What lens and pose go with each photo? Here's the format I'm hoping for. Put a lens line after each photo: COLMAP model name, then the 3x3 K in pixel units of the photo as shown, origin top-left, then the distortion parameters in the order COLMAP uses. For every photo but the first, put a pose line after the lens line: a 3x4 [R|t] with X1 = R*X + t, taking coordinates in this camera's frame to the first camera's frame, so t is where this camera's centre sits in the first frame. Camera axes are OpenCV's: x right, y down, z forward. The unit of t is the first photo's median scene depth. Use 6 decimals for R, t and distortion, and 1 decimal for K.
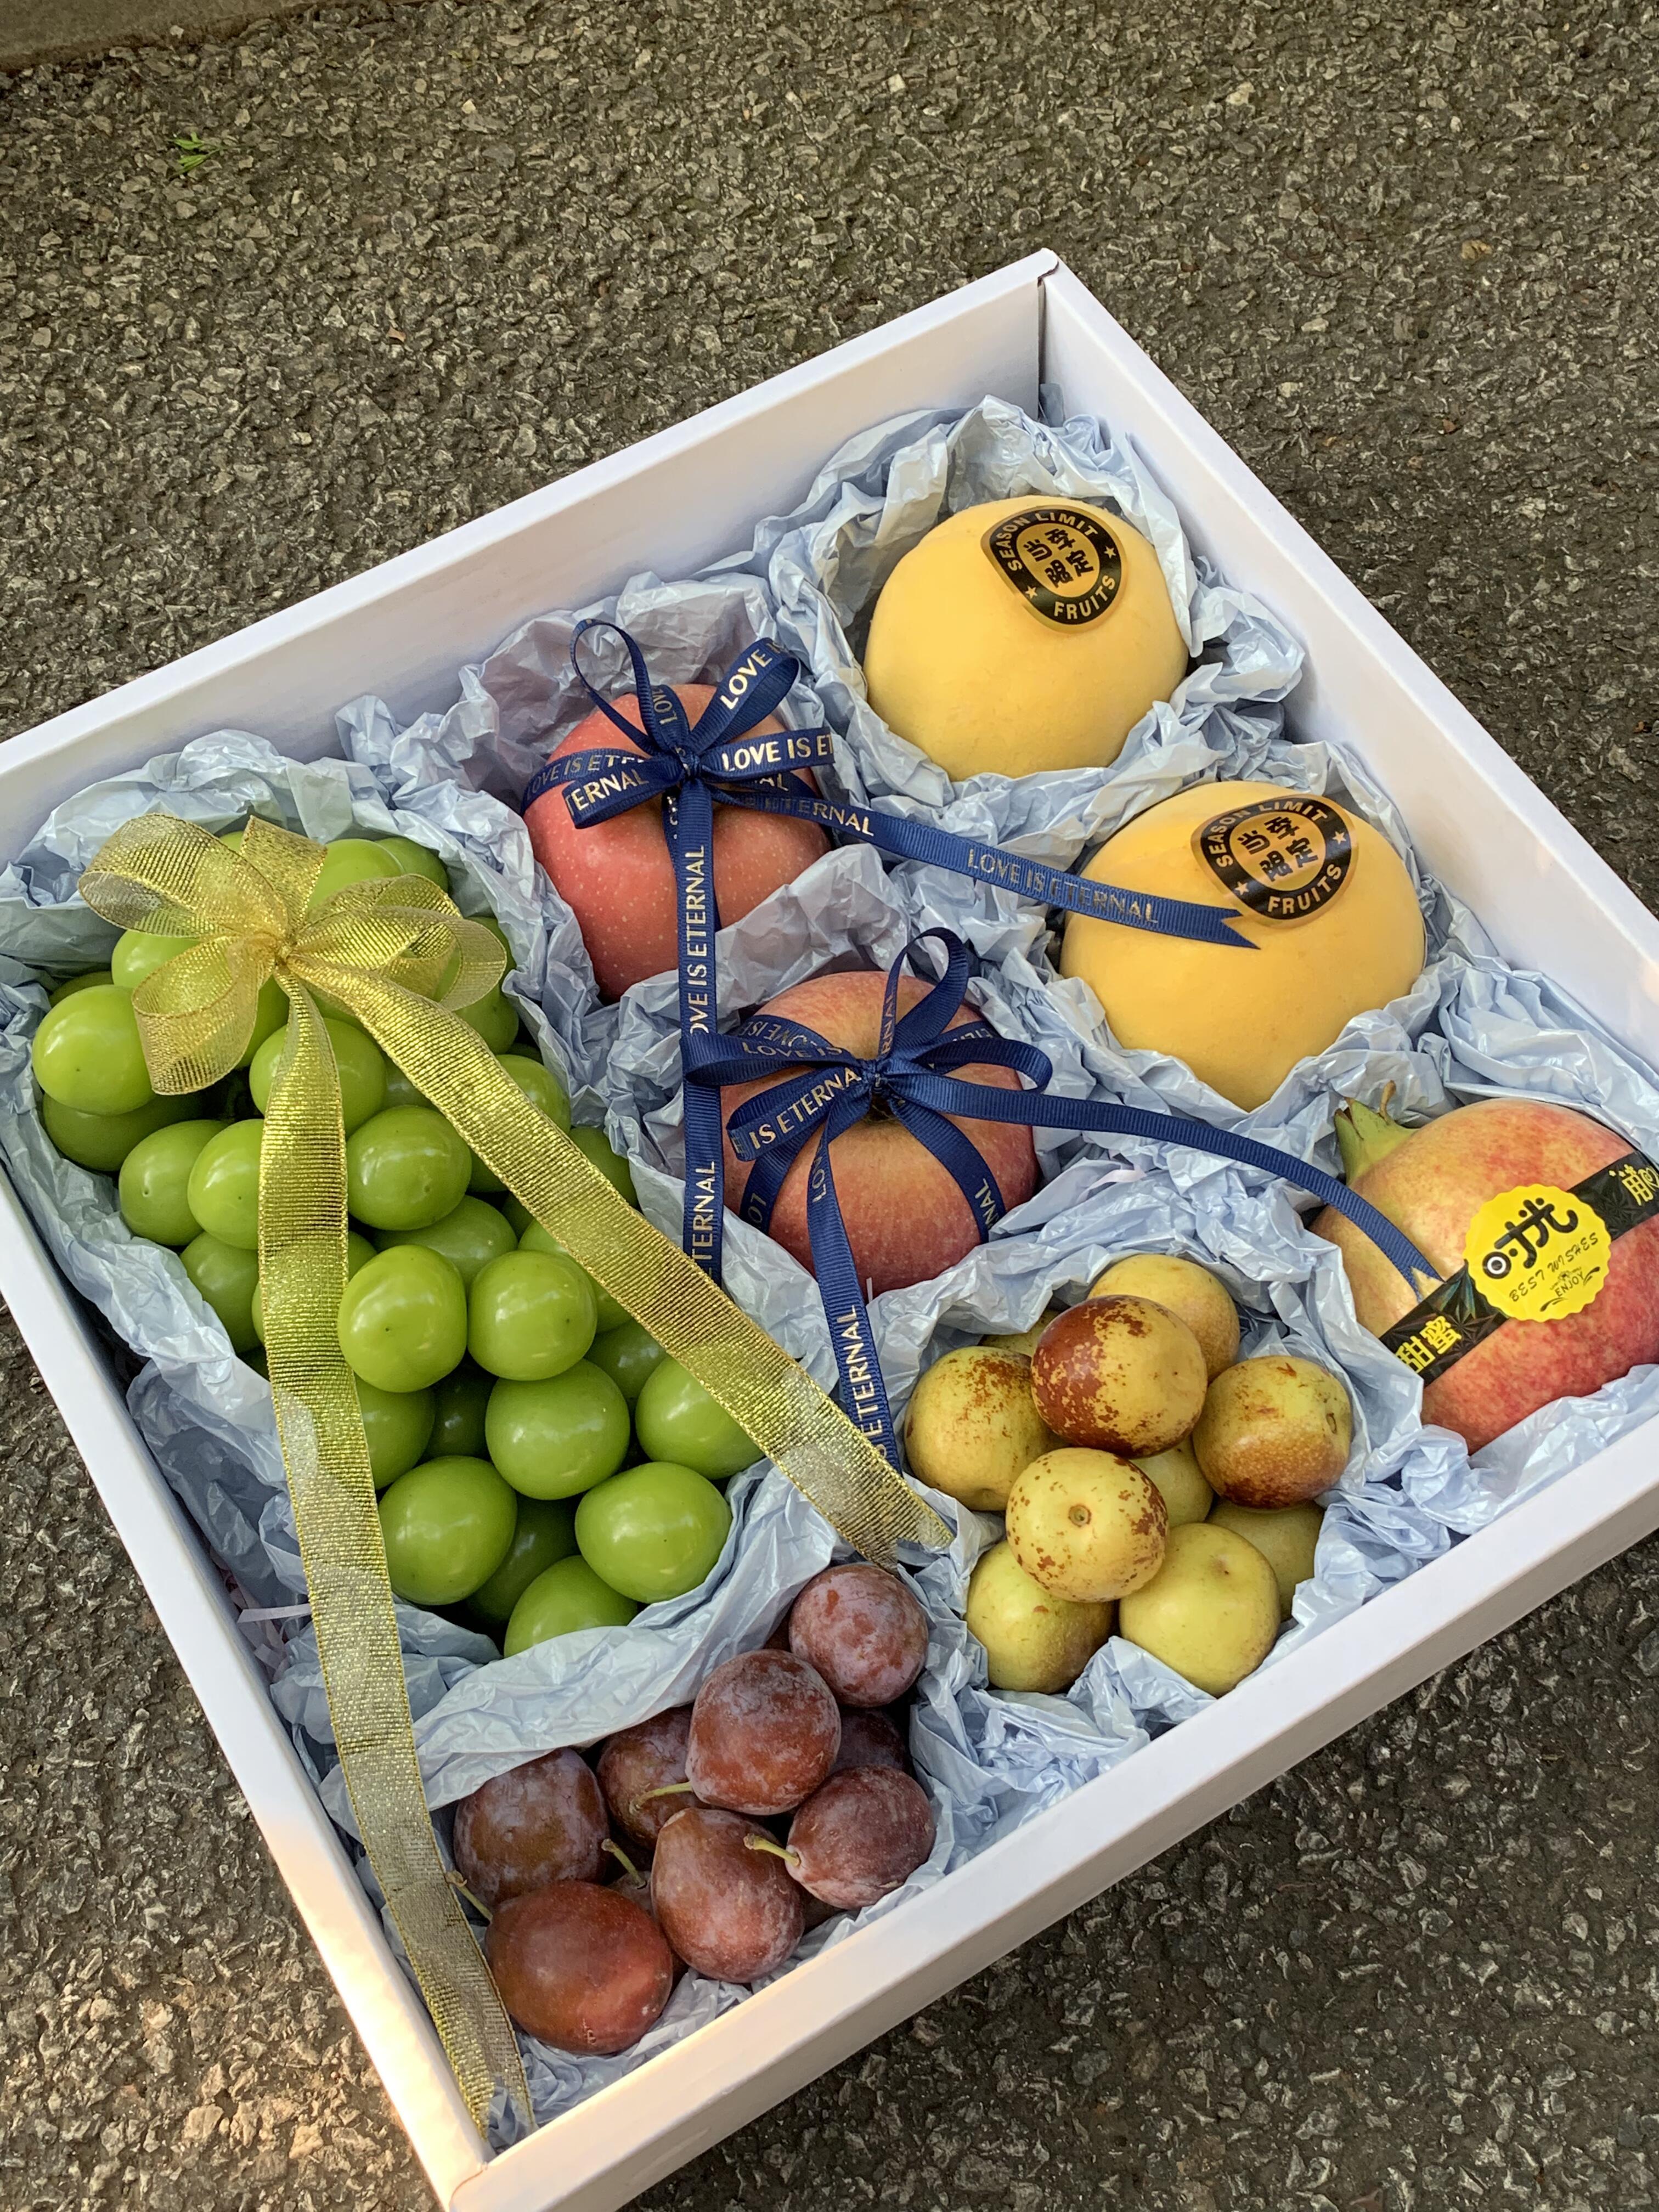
lens RADIAL K [[2281.3, 0, 813.1], [0, 2281.3, 1105.5], [0, 0, 1]] dist [0.053096, -0.025362]
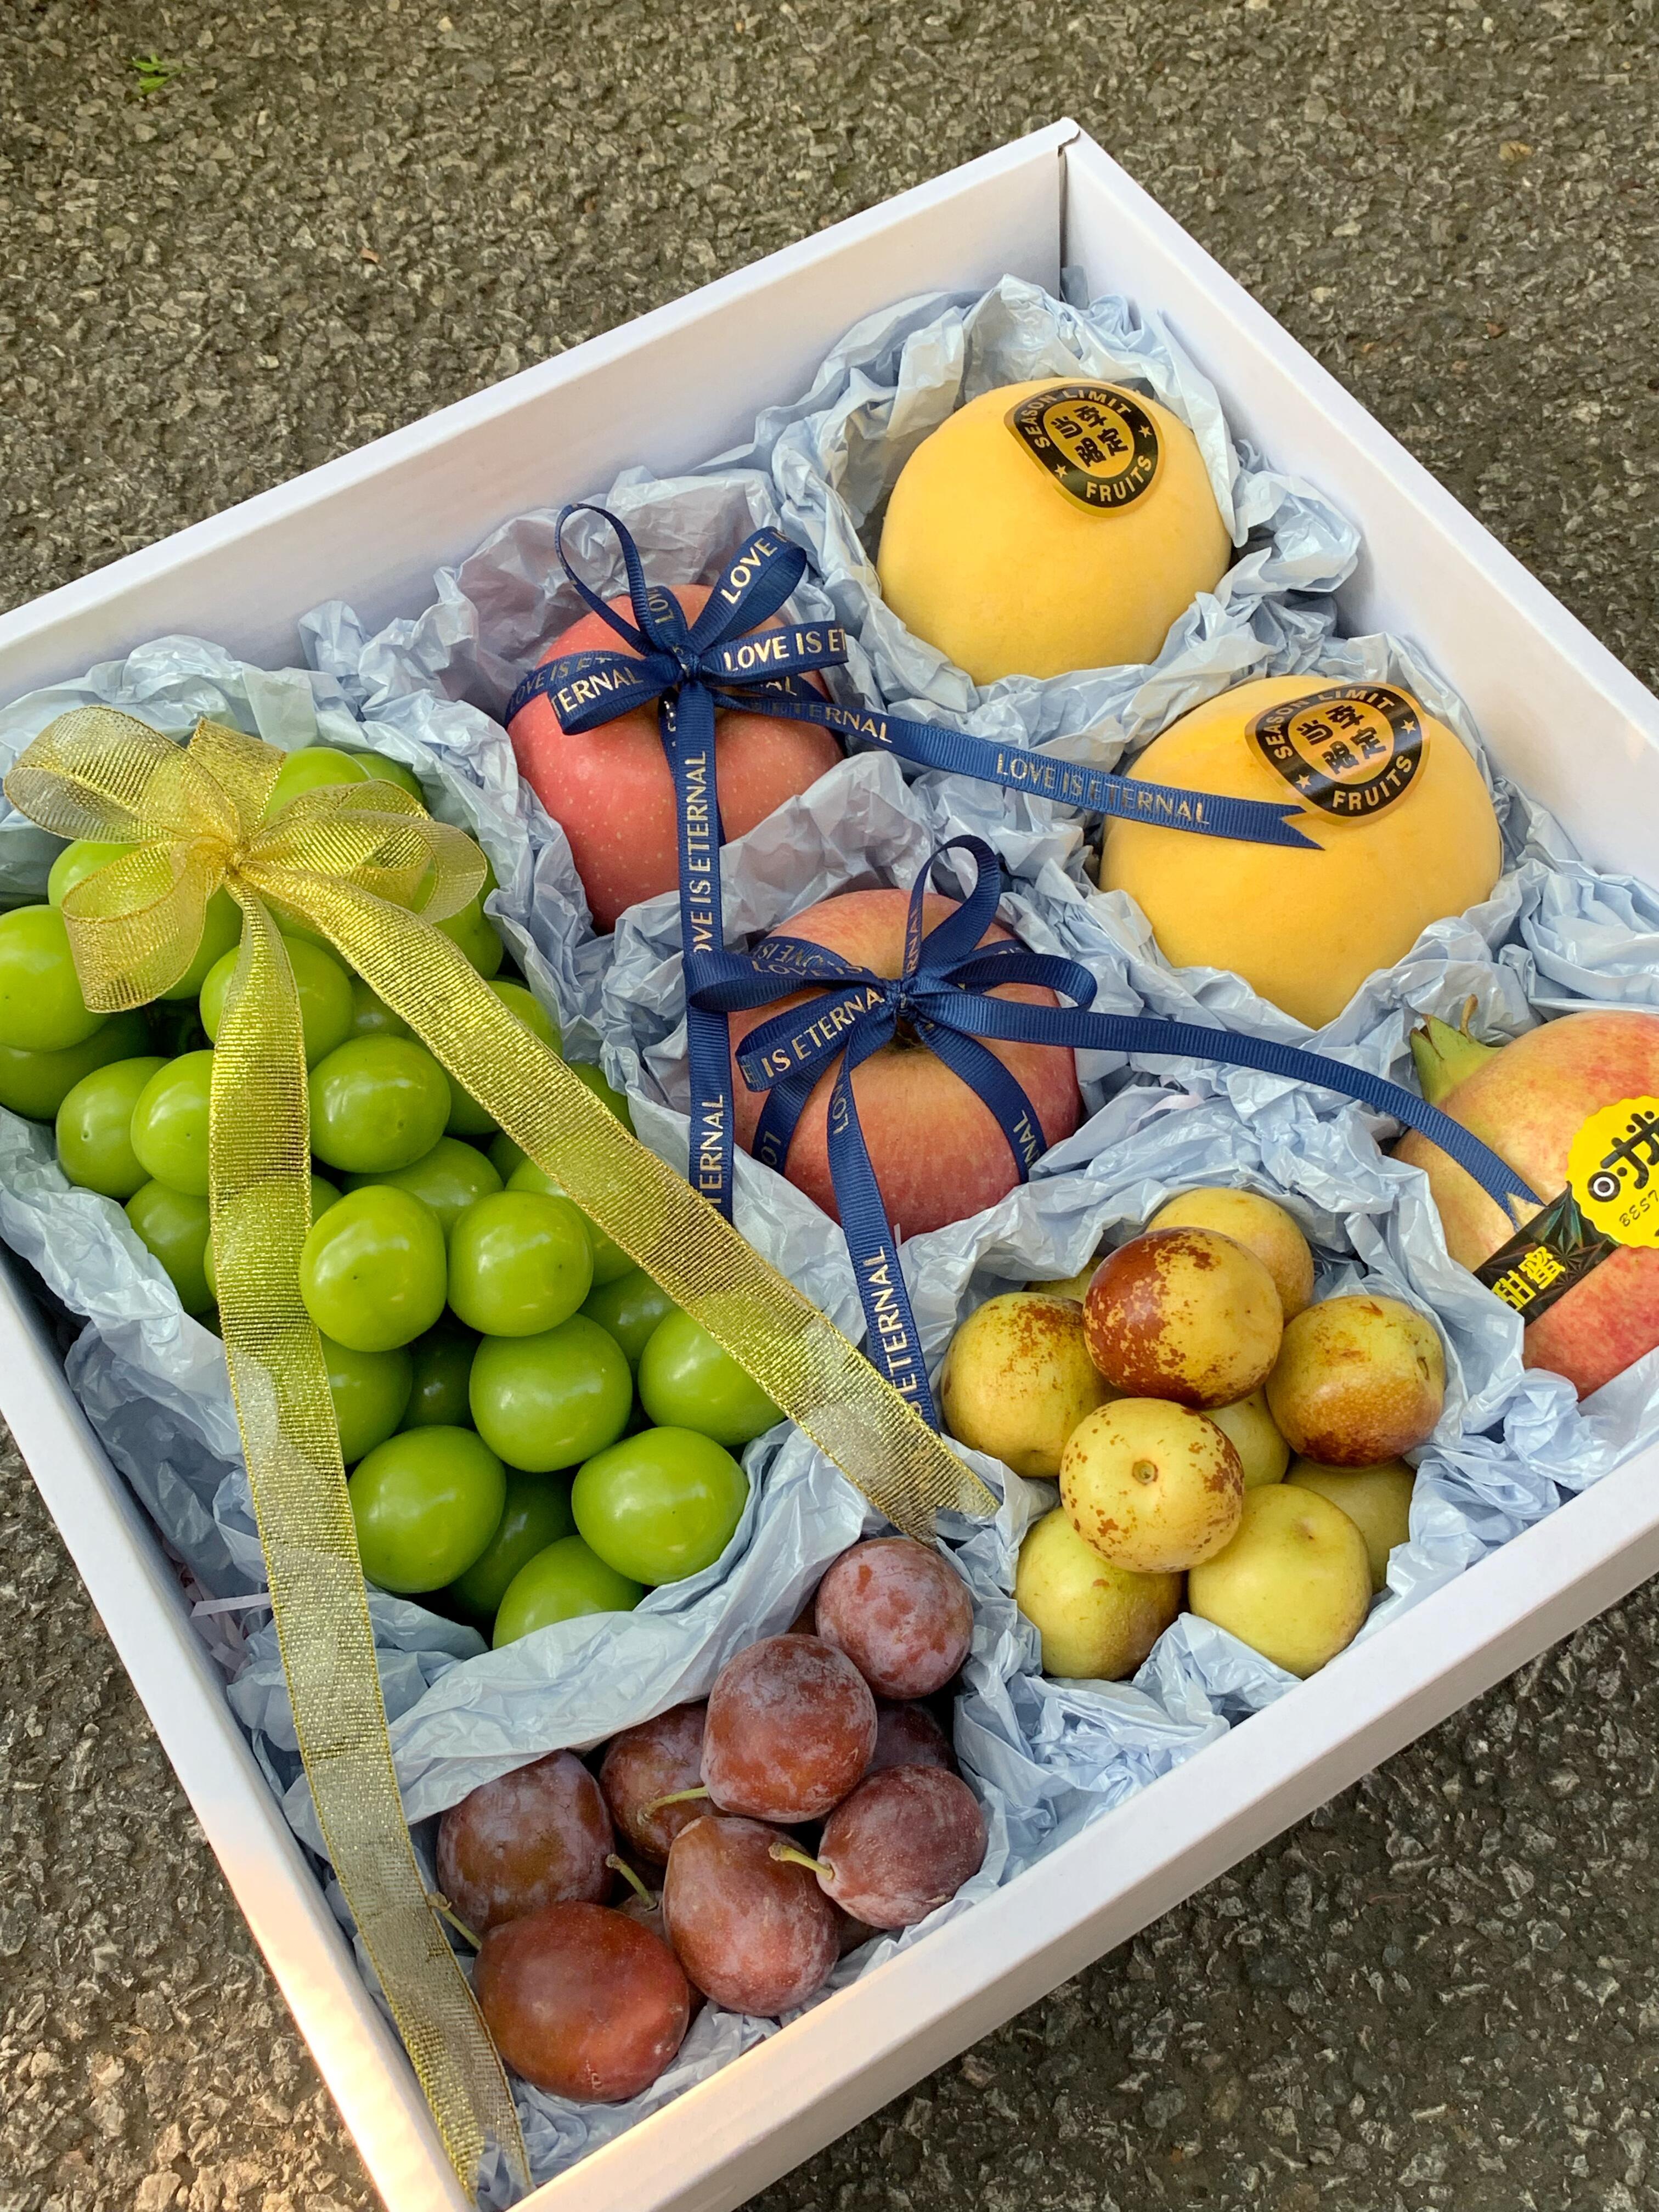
lens RADIAL K [[2226.4, 0, 829.5], [0, 2226.4, 1106.0], [0, 0, 1]] dist [0.024362, 0.025919]
pose [[0.999840, -0.016410, 0.007126, -0.007478], [0.016623, 0.999384, -0.030899, 0.056117], [-0.006615, 0.031012, 0.999497, 0.125114]]
